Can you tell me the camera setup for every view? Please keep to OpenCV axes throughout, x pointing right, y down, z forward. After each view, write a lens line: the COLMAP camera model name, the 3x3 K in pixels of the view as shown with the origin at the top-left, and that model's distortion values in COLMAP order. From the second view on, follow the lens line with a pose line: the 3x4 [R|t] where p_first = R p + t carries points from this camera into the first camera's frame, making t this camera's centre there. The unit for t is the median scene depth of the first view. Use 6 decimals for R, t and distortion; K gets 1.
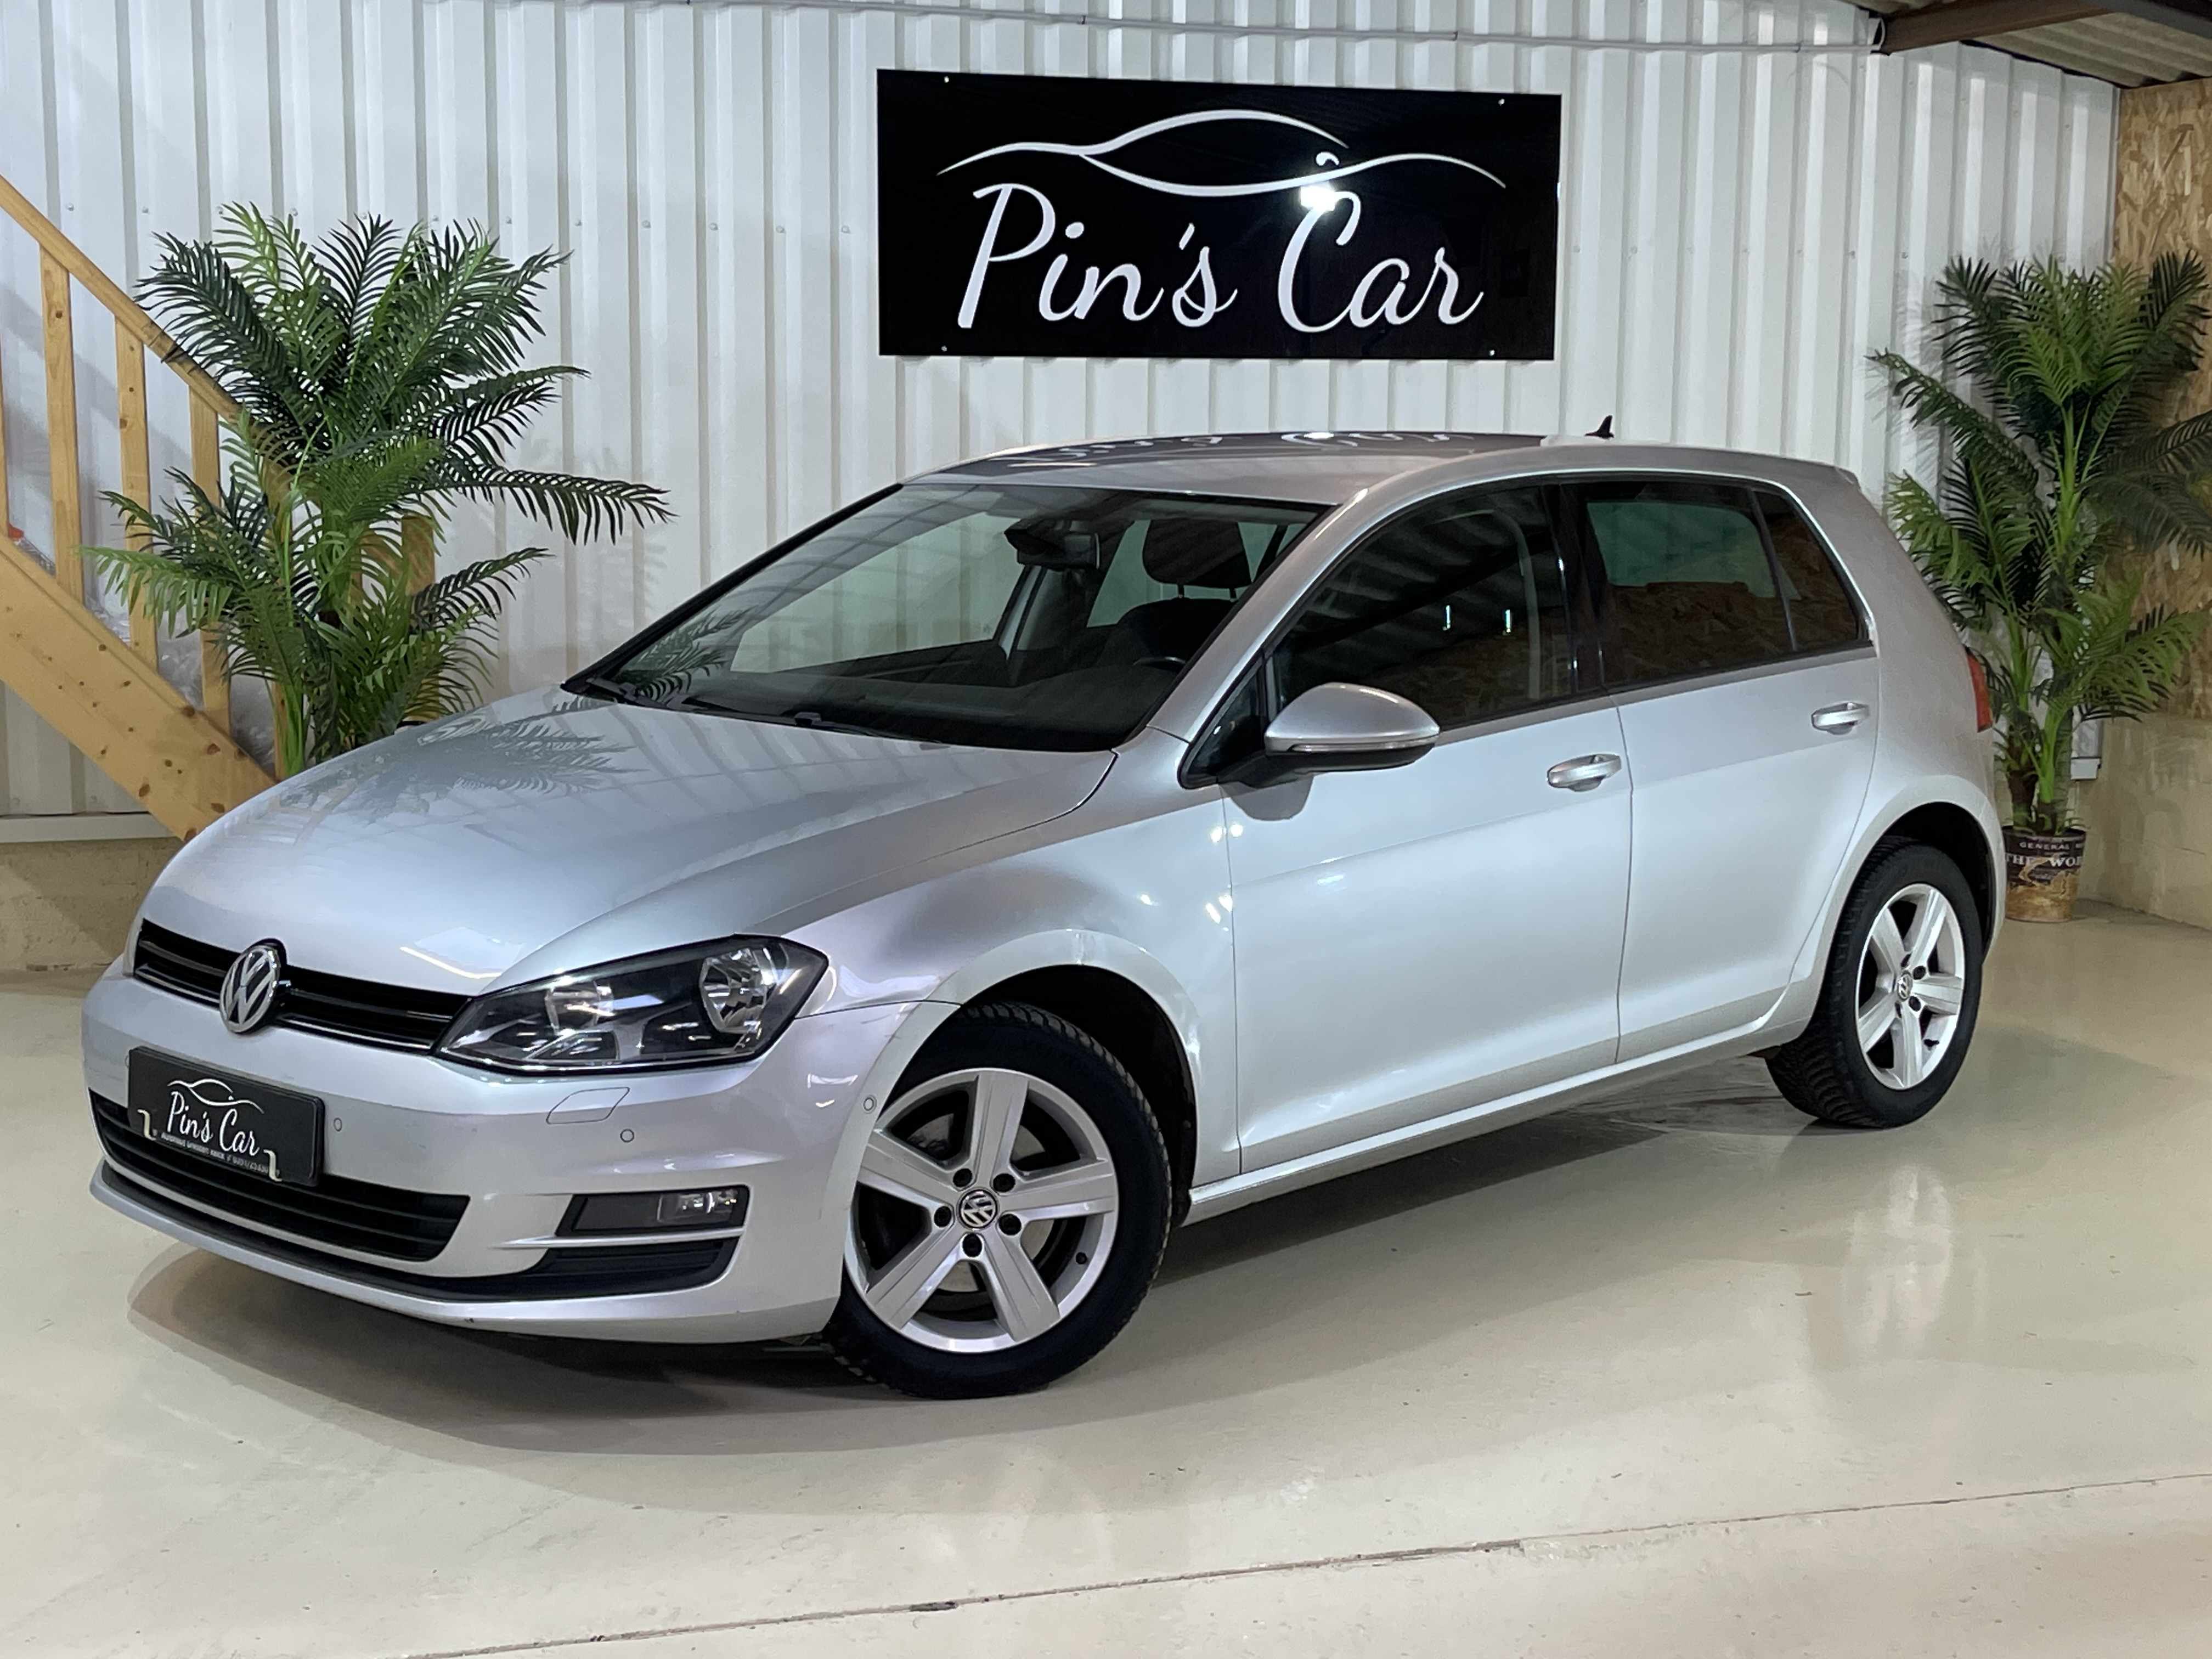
lens RADIAL K [[3217.4, 0, 1104.1], [0, 3217.4, 824.9], [0, 0, 1]] dist [0.059051, 0.000000]
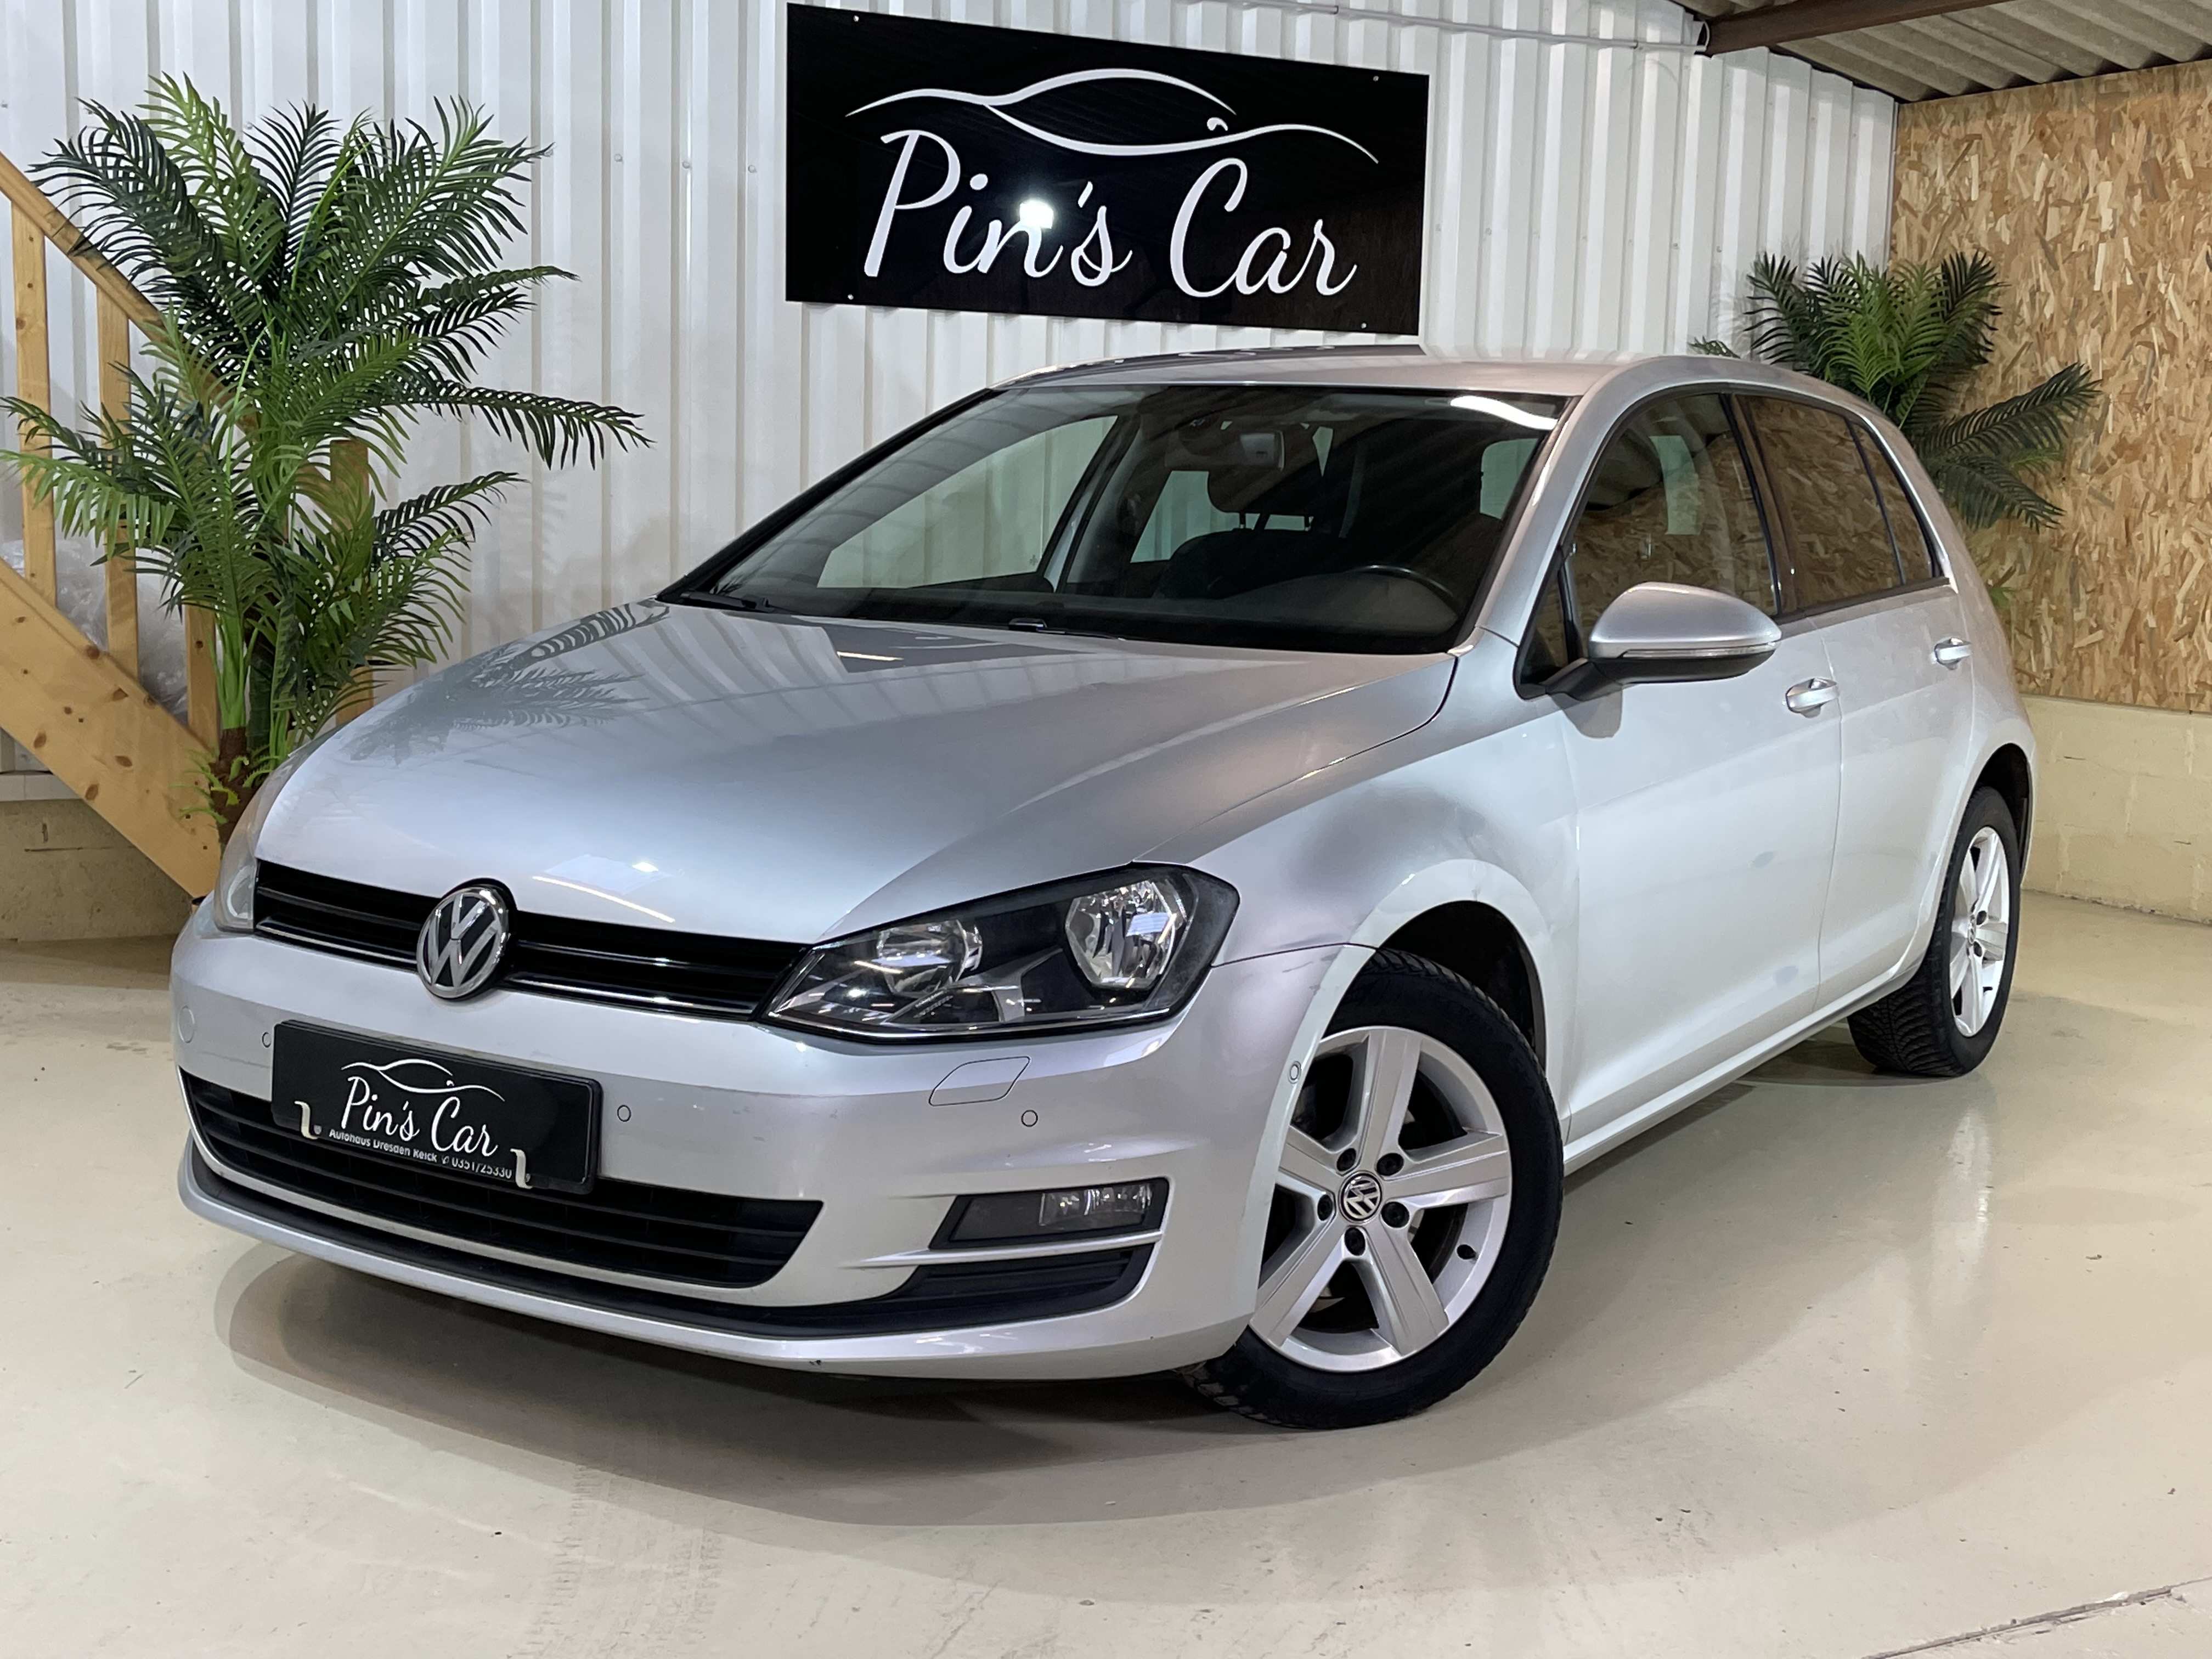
lens RADIAL K [[2727.5, 0, 1103.7], [0, 2727.5, 810.0], [0, 0, 1]] dist [0.038234, 0.000000]
pose [[0.982210, -0.004972, 0.187722, -0.154208], [0.006513, 0.999950, -0.007595, 0.016164], [-0.187675, 0.008682, 0.982193, 0.210417]]
